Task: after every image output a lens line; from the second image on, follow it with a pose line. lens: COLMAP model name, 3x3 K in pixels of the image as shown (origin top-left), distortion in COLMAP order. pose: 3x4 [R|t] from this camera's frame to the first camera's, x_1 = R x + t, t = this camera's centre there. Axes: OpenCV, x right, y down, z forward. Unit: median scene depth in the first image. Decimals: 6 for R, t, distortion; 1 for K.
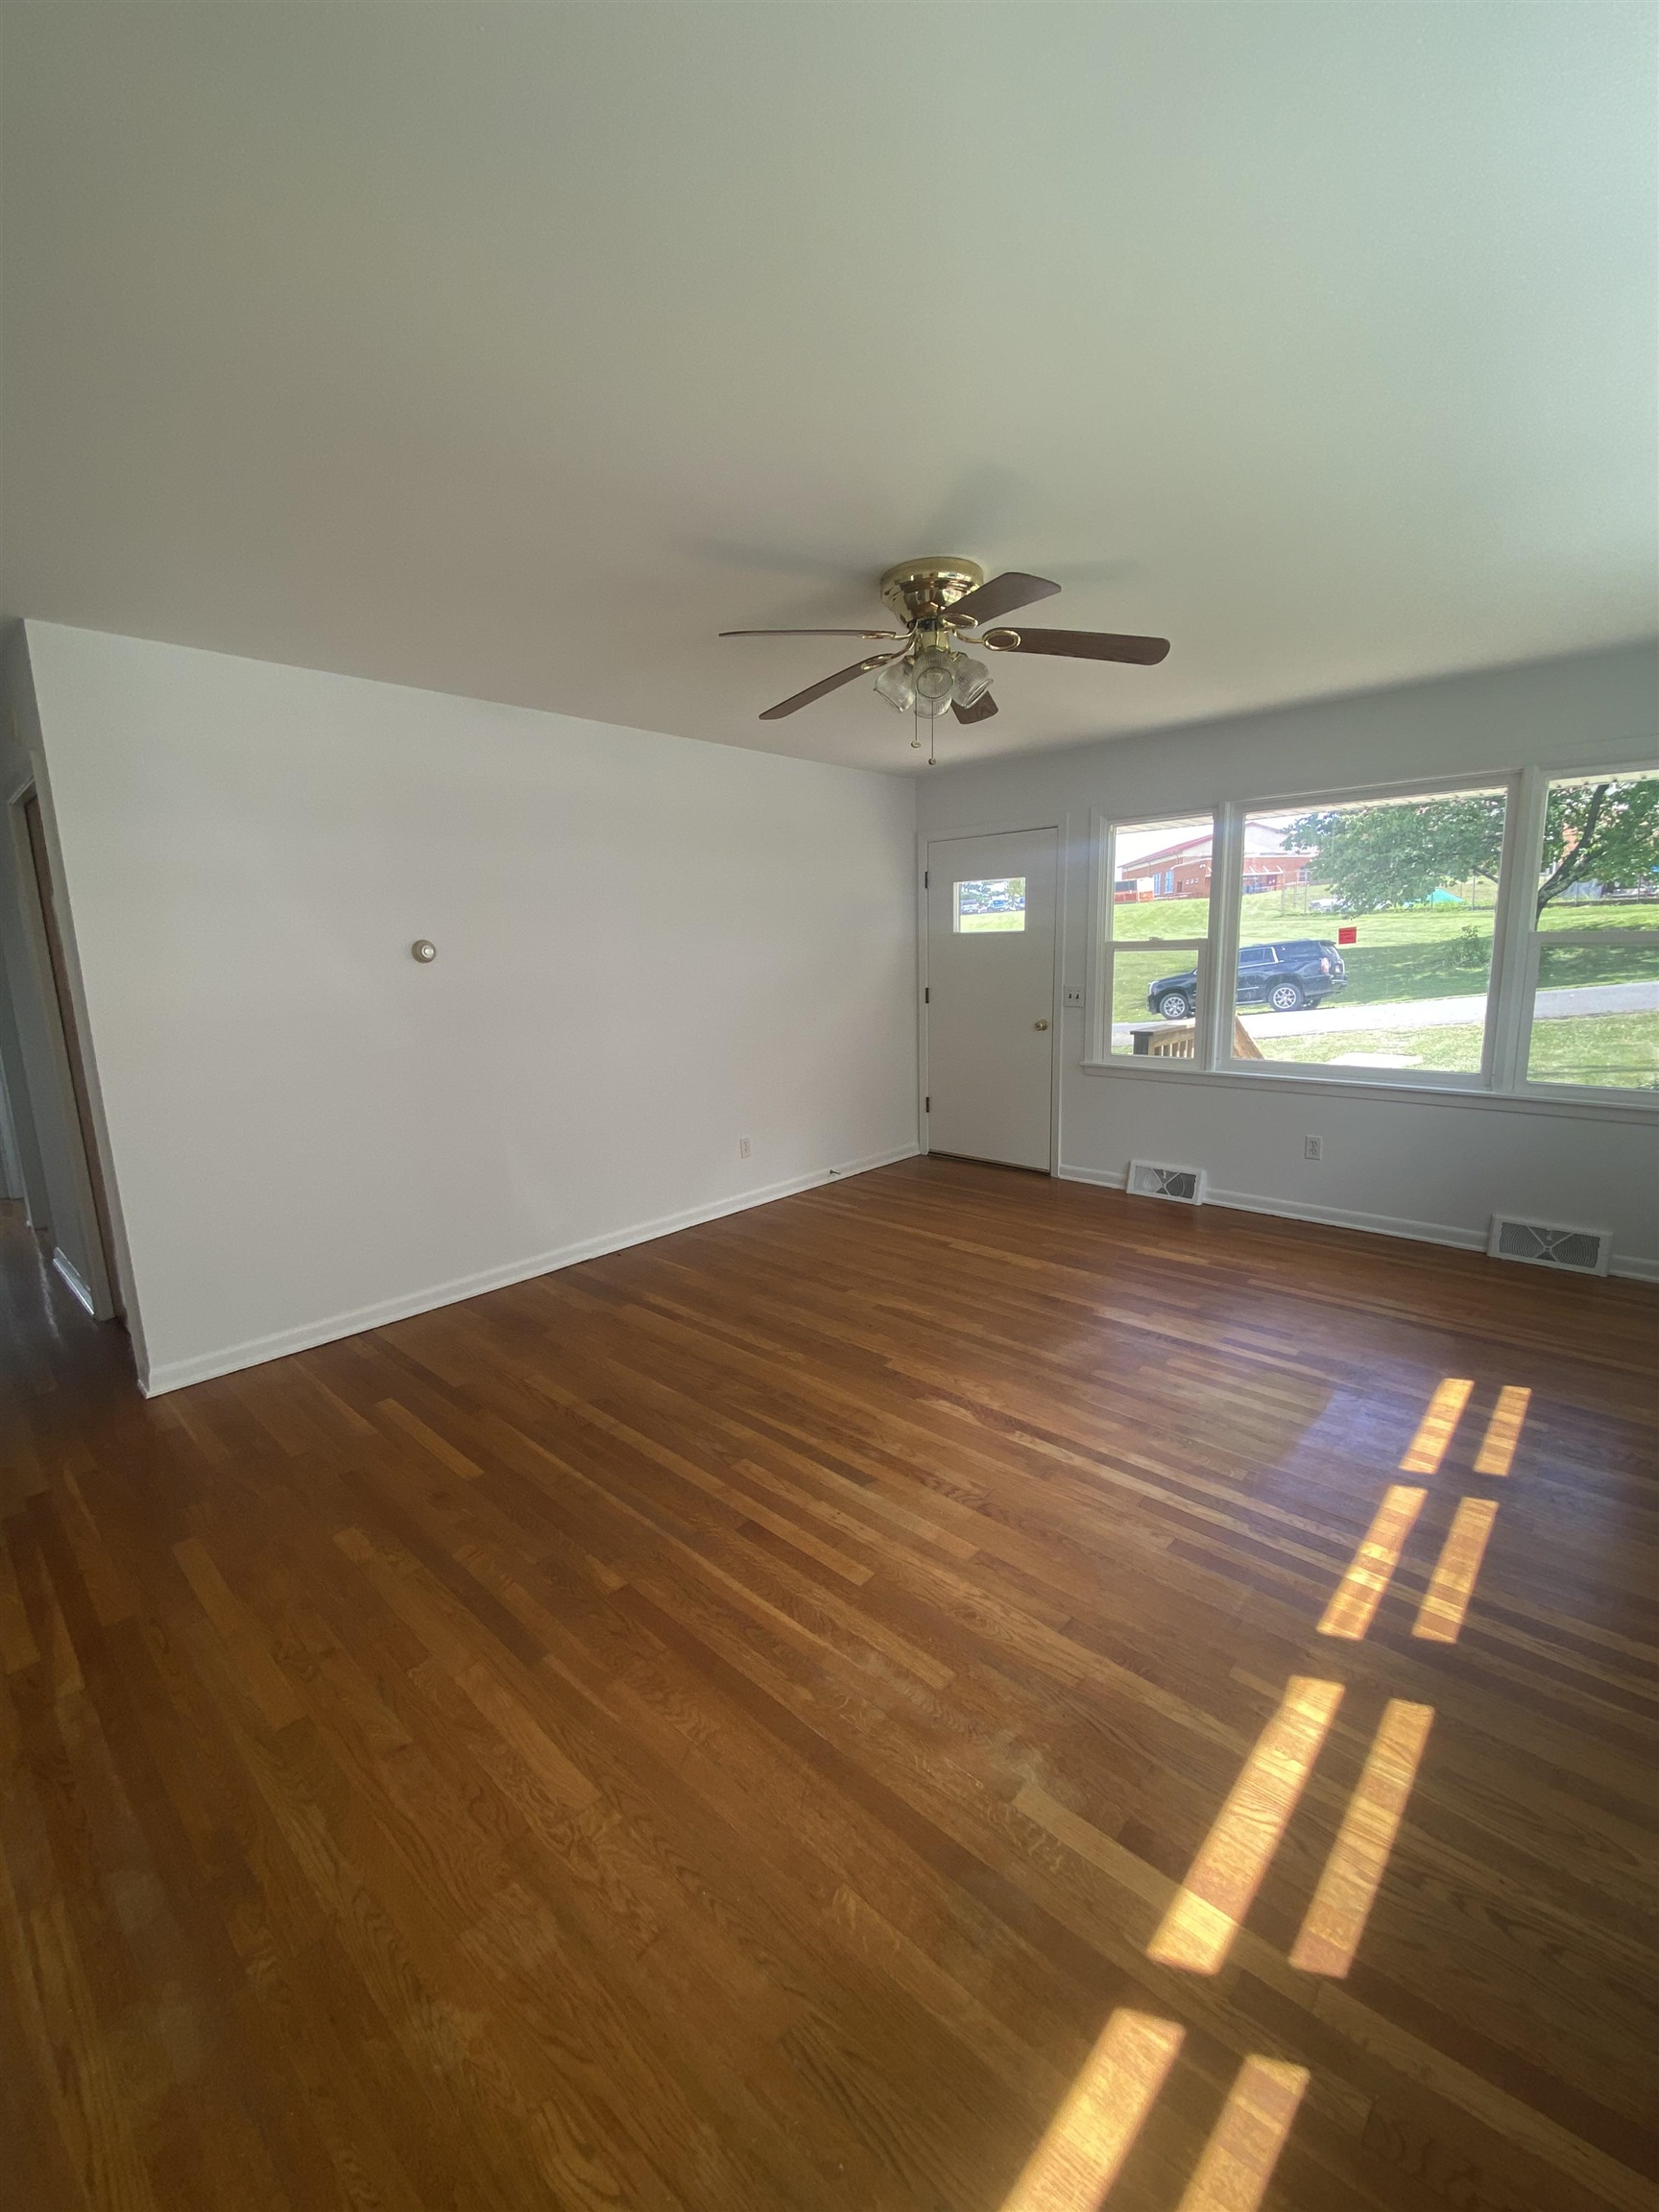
lens RADIAL K [[903.9, 0, 831.3], [0, 903.9, 1101.1], [0, 0, 1]] dist [0.013593, -0.006027]
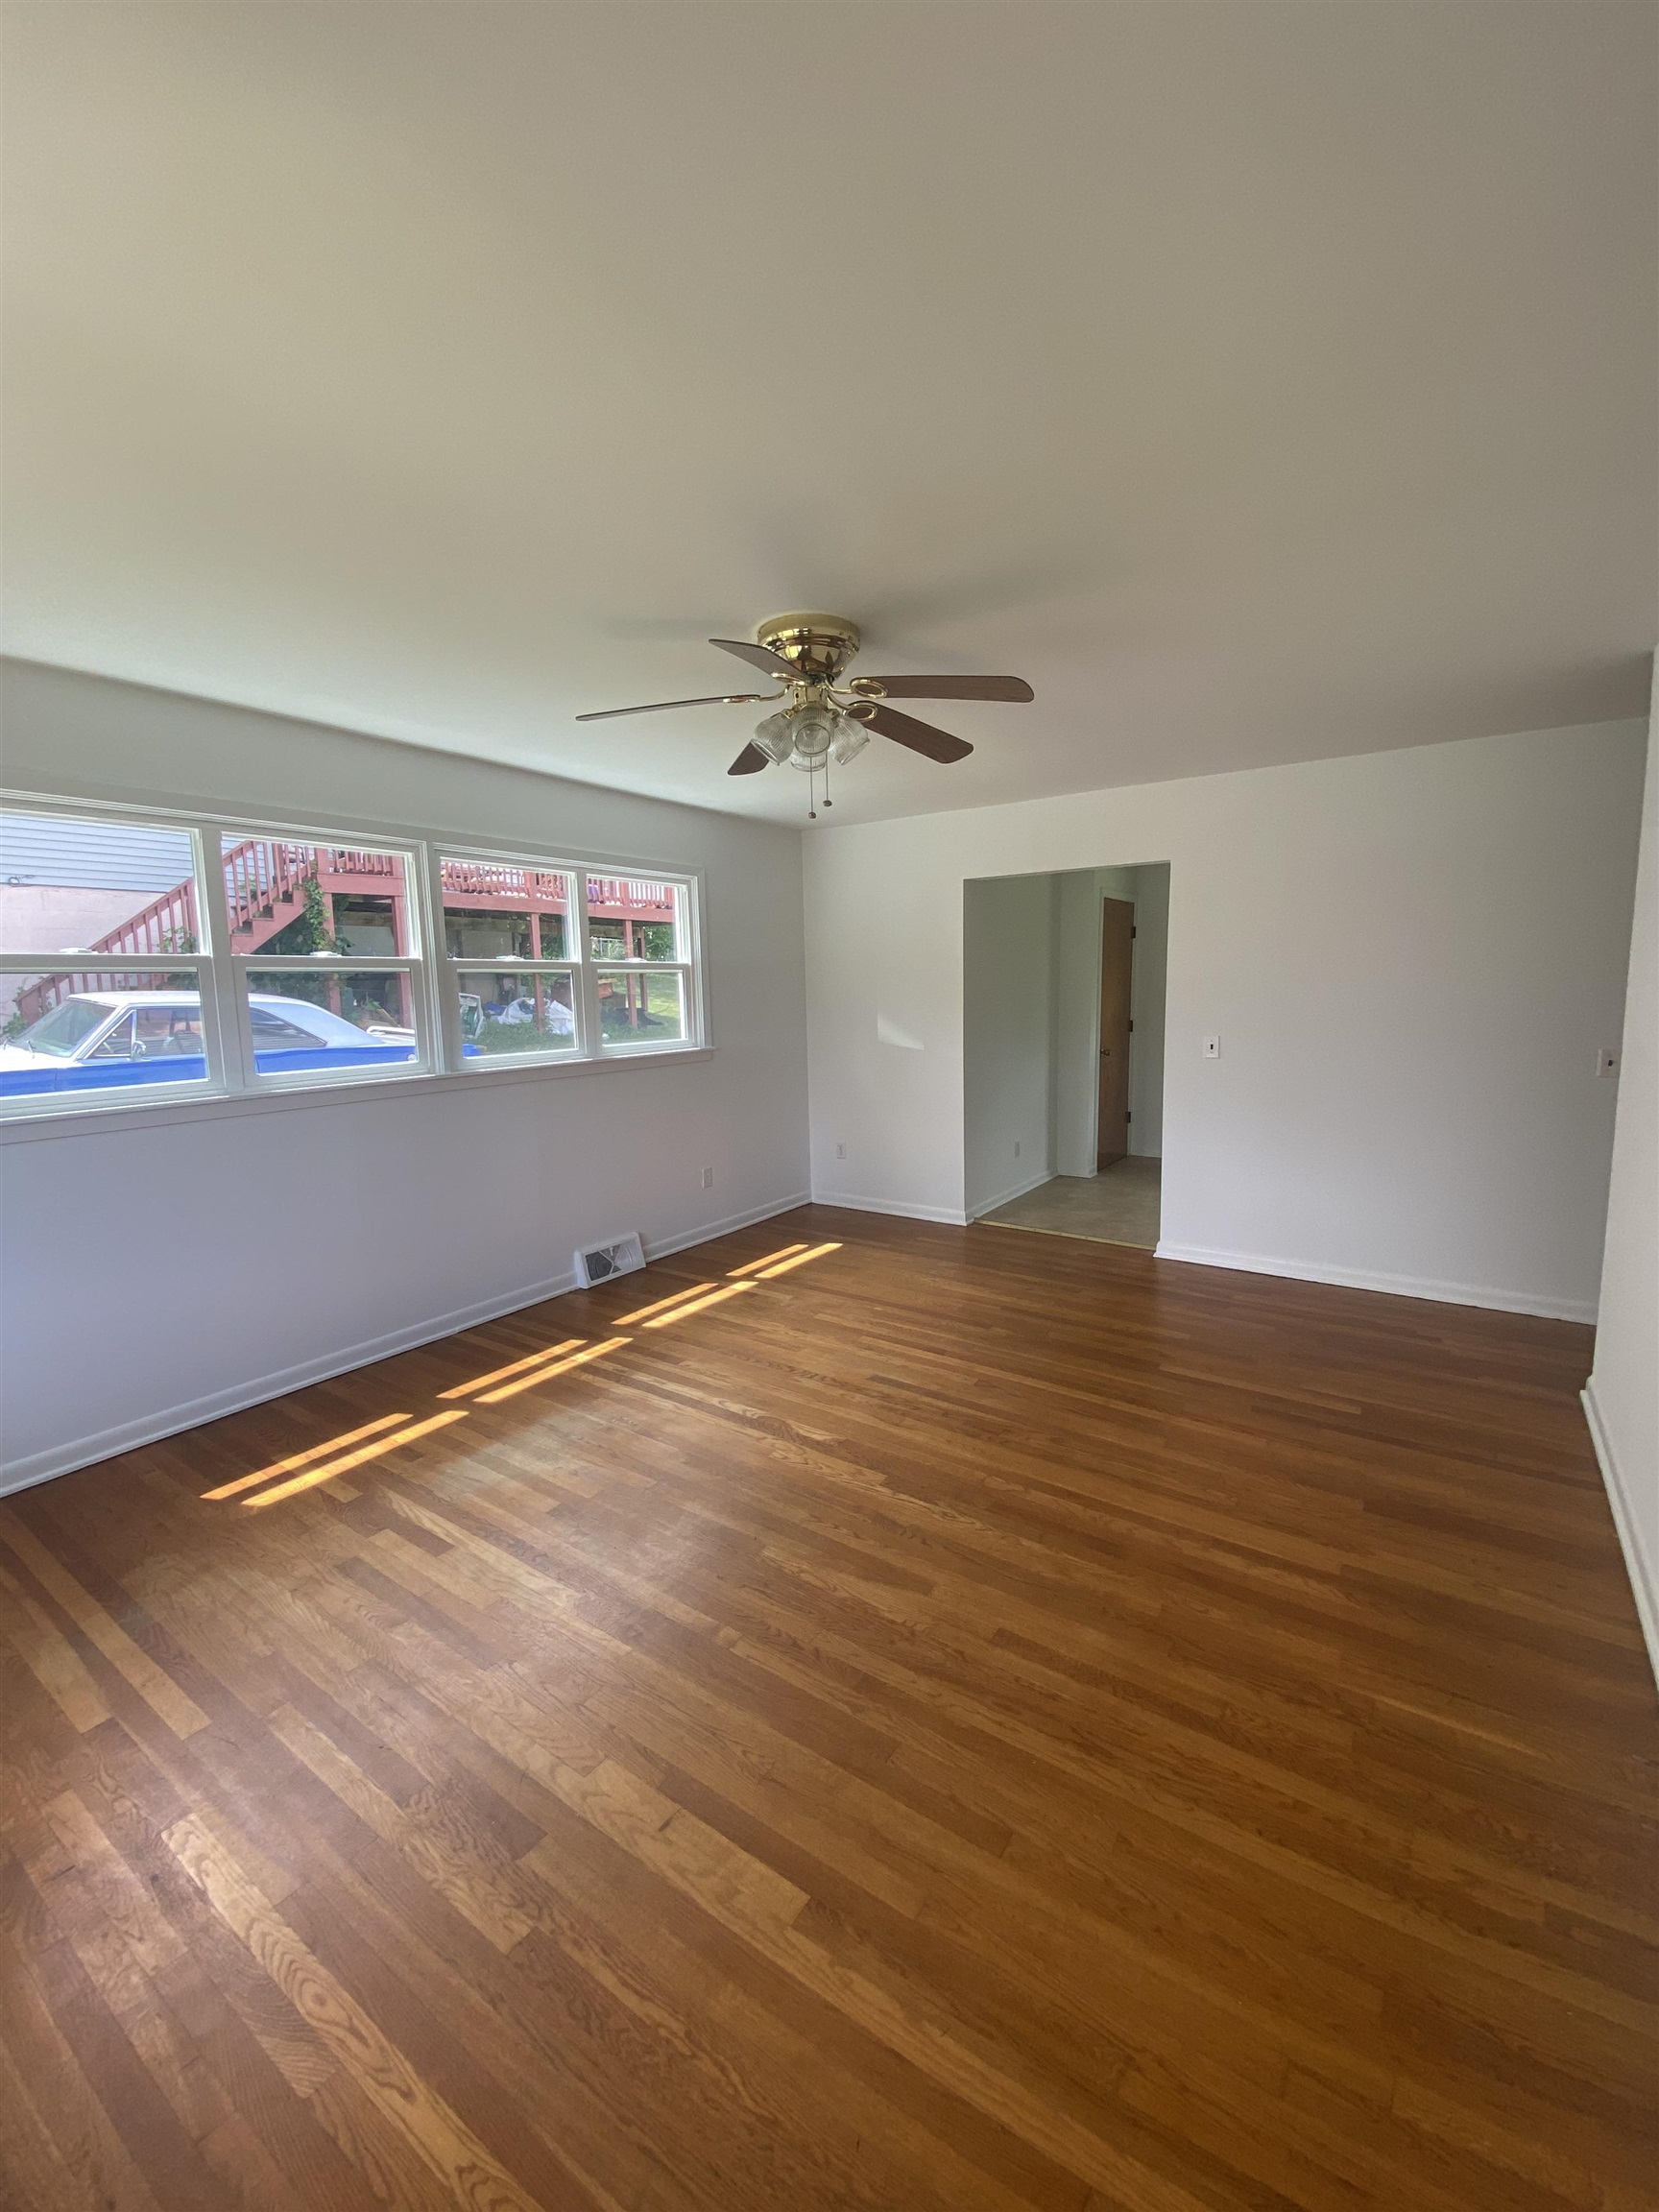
lens RADIAL K [[903.9, 0, 833.6], [0, 903.9, 1103.9], [0, 0, 1]] dist [0.013593, -0.006027]
pose [[-0.988896, 0.064675, -0.133798, 0.260609], [0.020004, 0.950069, 0.311398, -0.411877], [0.147258, 0.305263, -0.940813, 2.190031]]
